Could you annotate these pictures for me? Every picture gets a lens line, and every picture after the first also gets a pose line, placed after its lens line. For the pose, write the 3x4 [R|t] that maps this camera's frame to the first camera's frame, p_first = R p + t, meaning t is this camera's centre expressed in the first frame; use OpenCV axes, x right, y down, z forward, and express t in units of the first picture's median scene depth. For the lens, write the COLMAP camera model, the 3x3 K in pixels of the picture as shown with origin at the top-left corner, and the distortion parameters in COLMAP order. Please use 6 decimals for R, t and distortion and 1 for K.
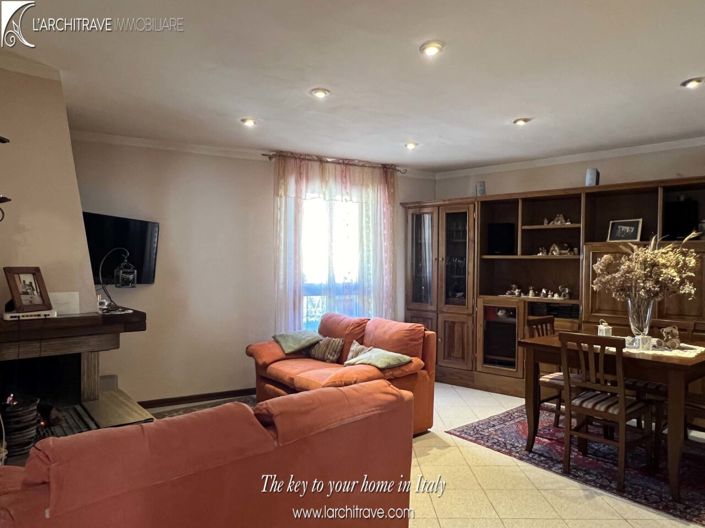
lens RADIAL K [[476.5, 0, 352.0], [0, 476.5, 267.7], [0, 0, 1]] dist [0.006872, -0.004707]
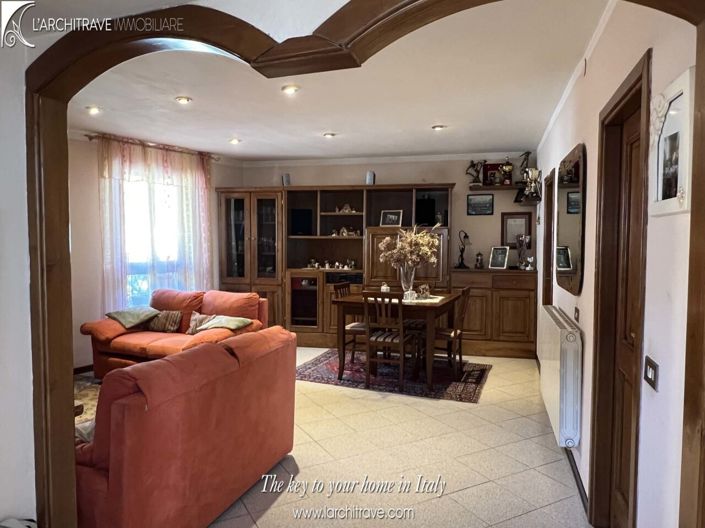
lens RADIAL K [[476.5, 0, 351.9], [0, 476.5, 263.7], [0, 0, 1]] dist [0.006872, -0.004707]
pose [[0.884918, -0.026491, 0.464993, -0.185738], [0.006814, 0.999011, 0.043947, -0.008946], [-0.465697, -0.035721, 0.884223, -0.179663]]
